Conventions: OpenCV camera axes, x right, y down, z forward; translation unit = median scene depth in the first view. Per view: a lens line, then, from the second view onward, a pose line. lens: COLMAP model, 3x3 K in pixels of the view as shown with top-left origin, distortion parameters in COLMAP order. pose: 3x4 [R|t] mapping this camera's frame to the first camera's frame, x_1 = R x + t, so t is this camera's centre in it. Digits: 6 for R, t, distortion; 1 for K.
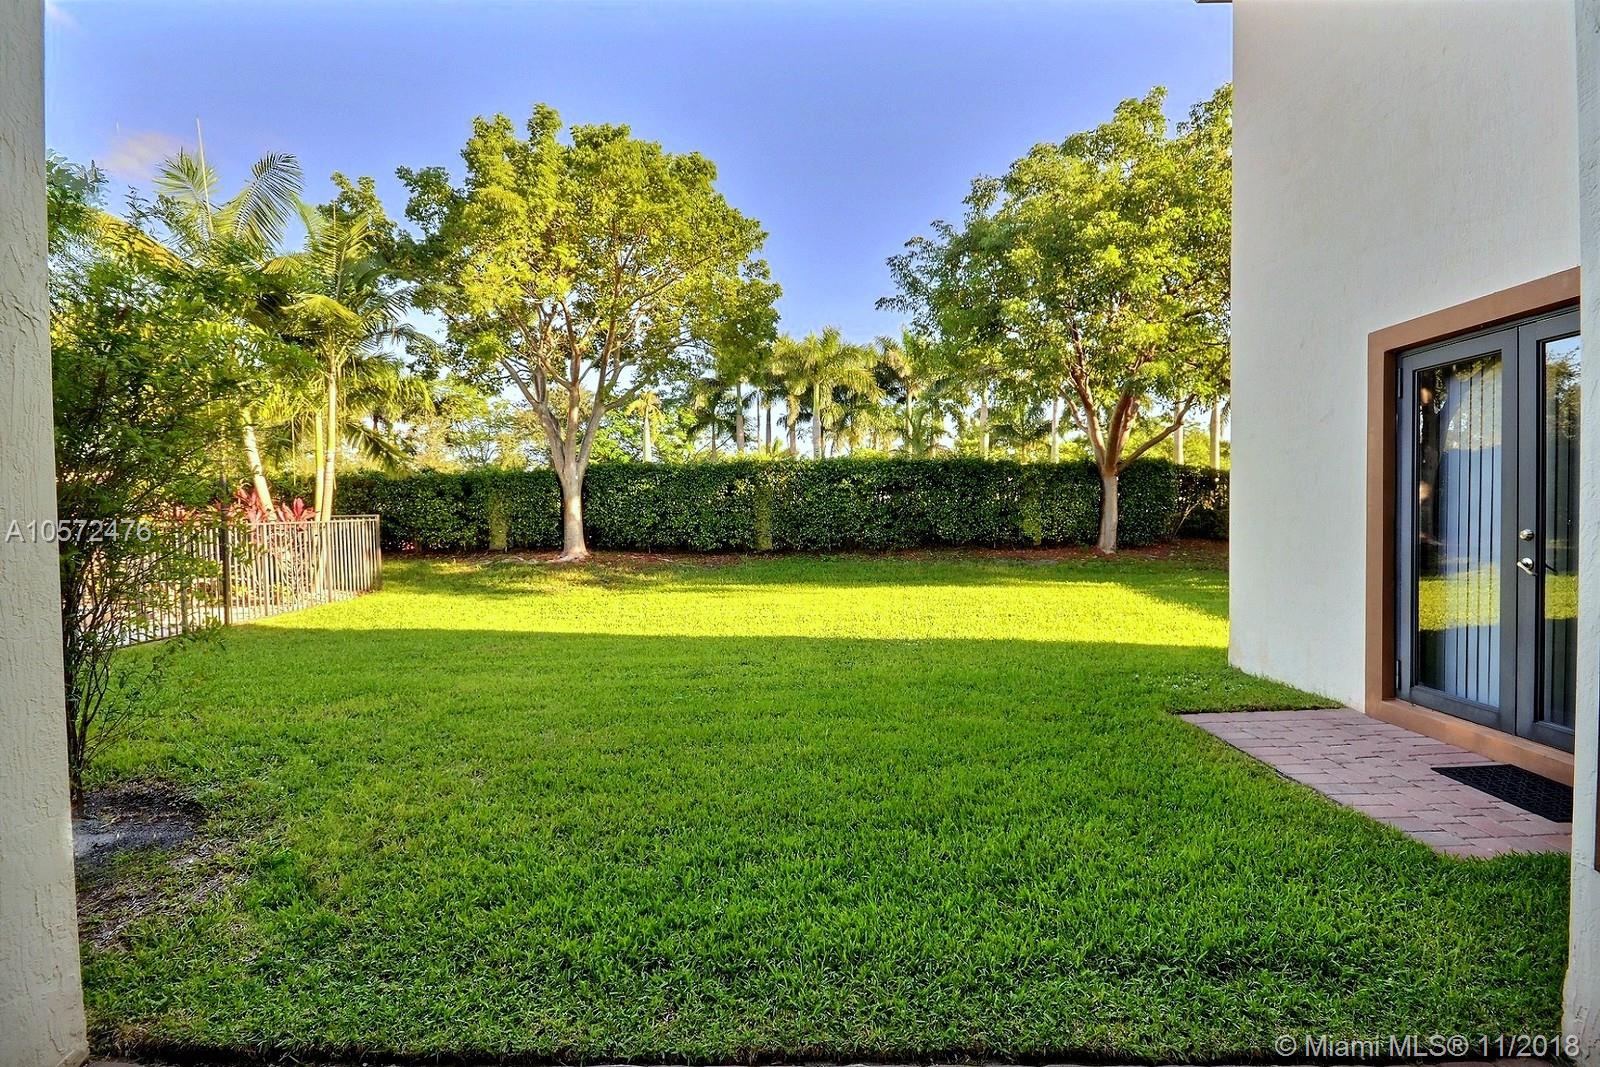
lens RADIAL K [[728.7, 0, 765.7], [0, 728.7, 525.2], [0, 0, 1]] dist [-0.004377, -0.000509]
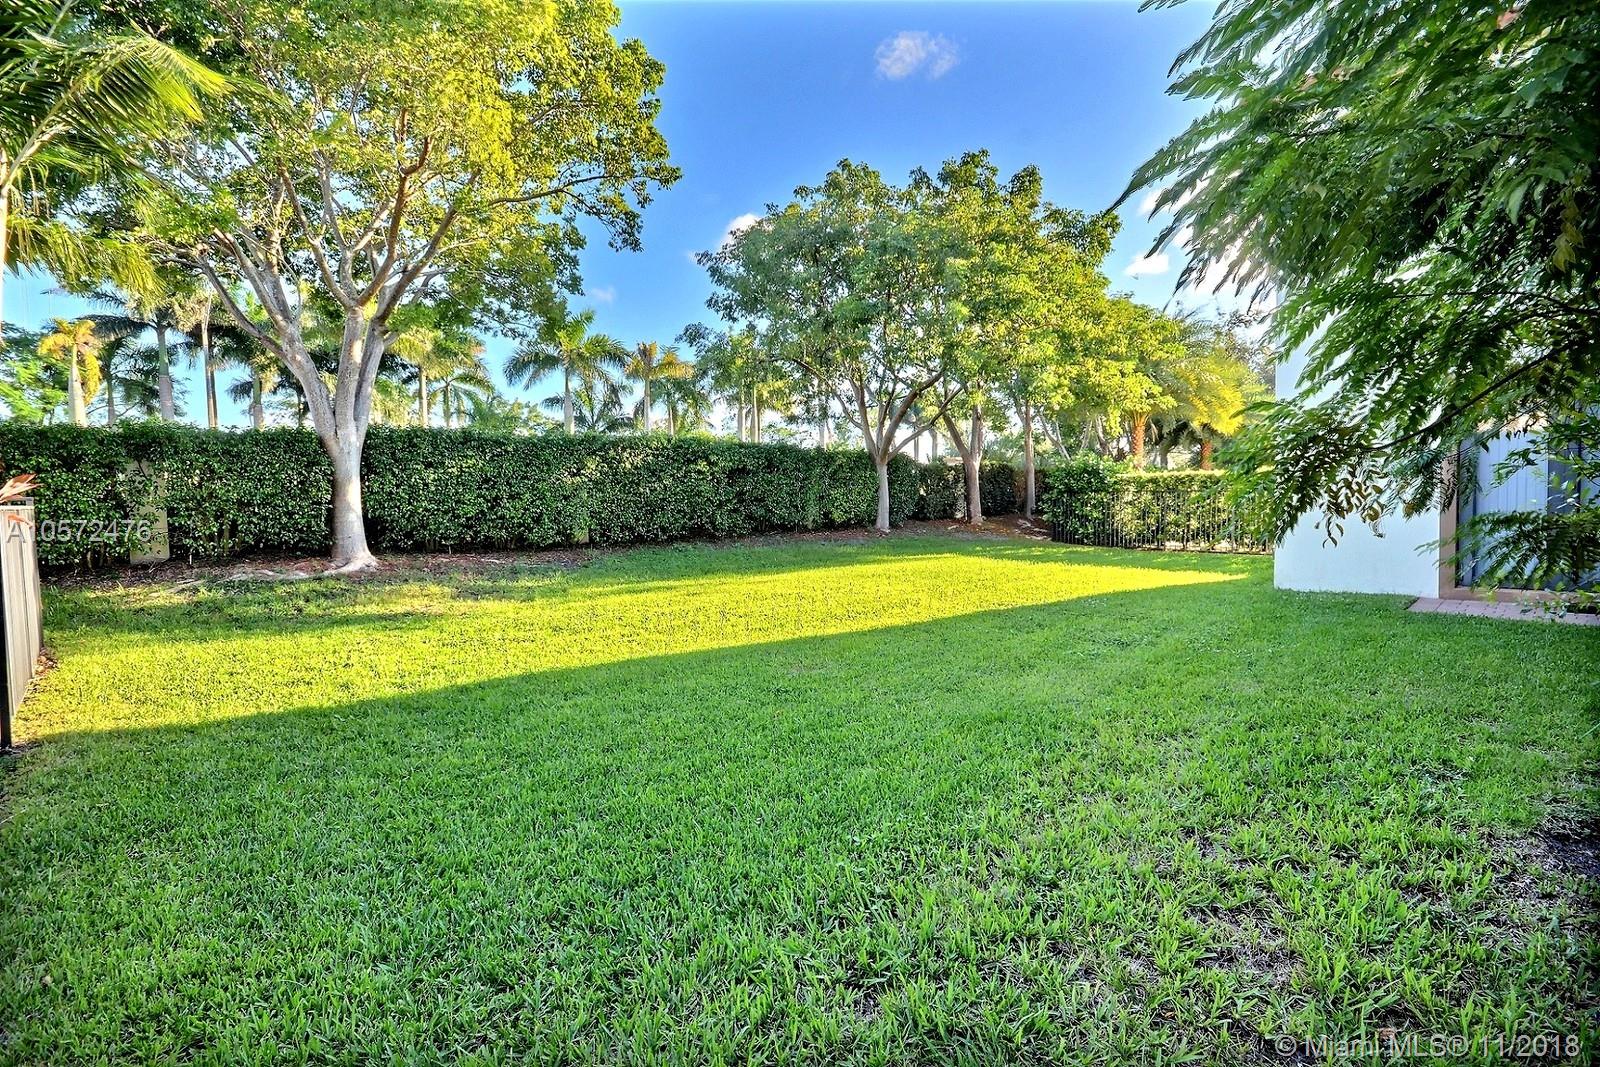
lens RADIAL K [[728.7, 0, 798.7], [0, 728.7, 531.2], [0, 0, 1]] dist [-0.004377, -0.000509]
pose [[0.726094, -0.032838, 0.686811, -0.427416], [0.023087, 0.999460, 0.023379, 0.006958], [-0.687207, -0.001118, 0.726460, 0.242003]]
